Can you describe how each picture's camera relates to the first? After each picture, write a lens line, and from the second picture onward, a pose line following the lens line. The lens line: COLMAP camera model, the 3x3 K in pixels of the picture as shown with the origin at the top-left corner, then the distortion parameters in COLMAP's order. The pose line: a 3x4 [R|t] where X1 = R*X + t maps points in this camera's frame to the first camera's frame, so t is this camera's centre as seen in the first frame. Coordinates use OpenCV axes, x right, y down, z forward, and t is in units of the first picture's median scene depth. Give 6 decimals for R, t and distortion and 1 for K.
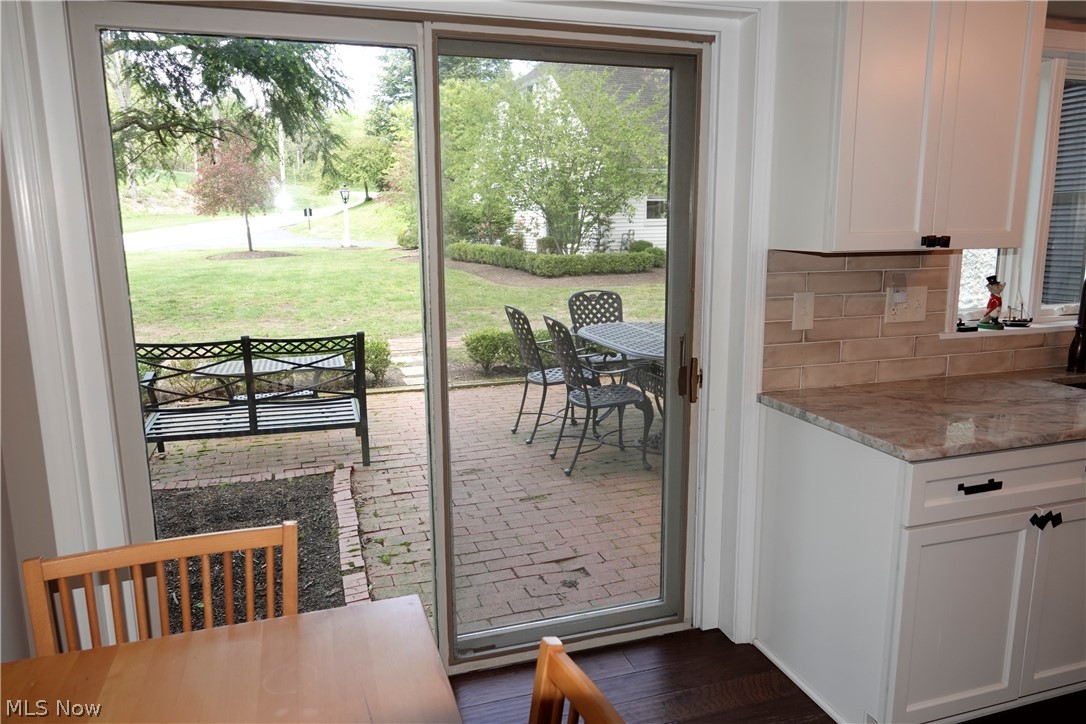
lens RADIAL K [[750.2, 0, 543.5], [0, 750.2, 361.6], [0, 0, 1]] dist [0.007393, -0.003213]
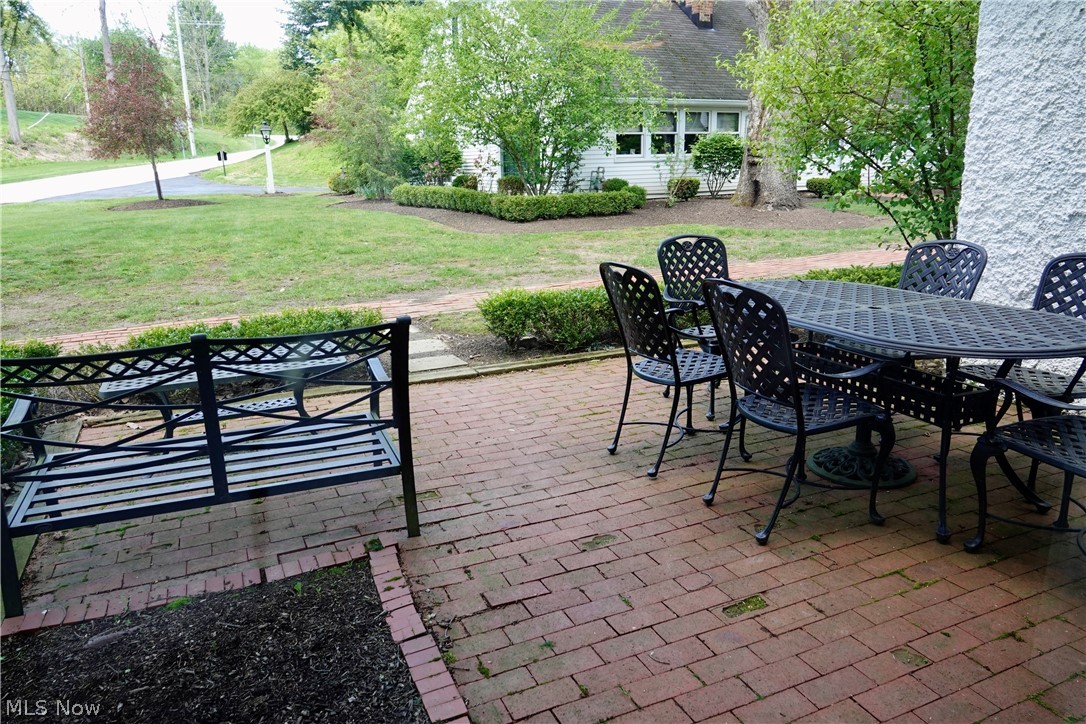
lens RADIAL K [[750.2, 0, 542.9], [0, 750.2, 360.8], [0, 0, 1]] dist [0.007393, -0.003213]
pose [[0.994992, -0.038895, 0.092076, -0.058203], [0.032370, 0.996928, 0.071325, -0.013554], [-0.094568, -0.067987, 0.993194, 0.126361]]
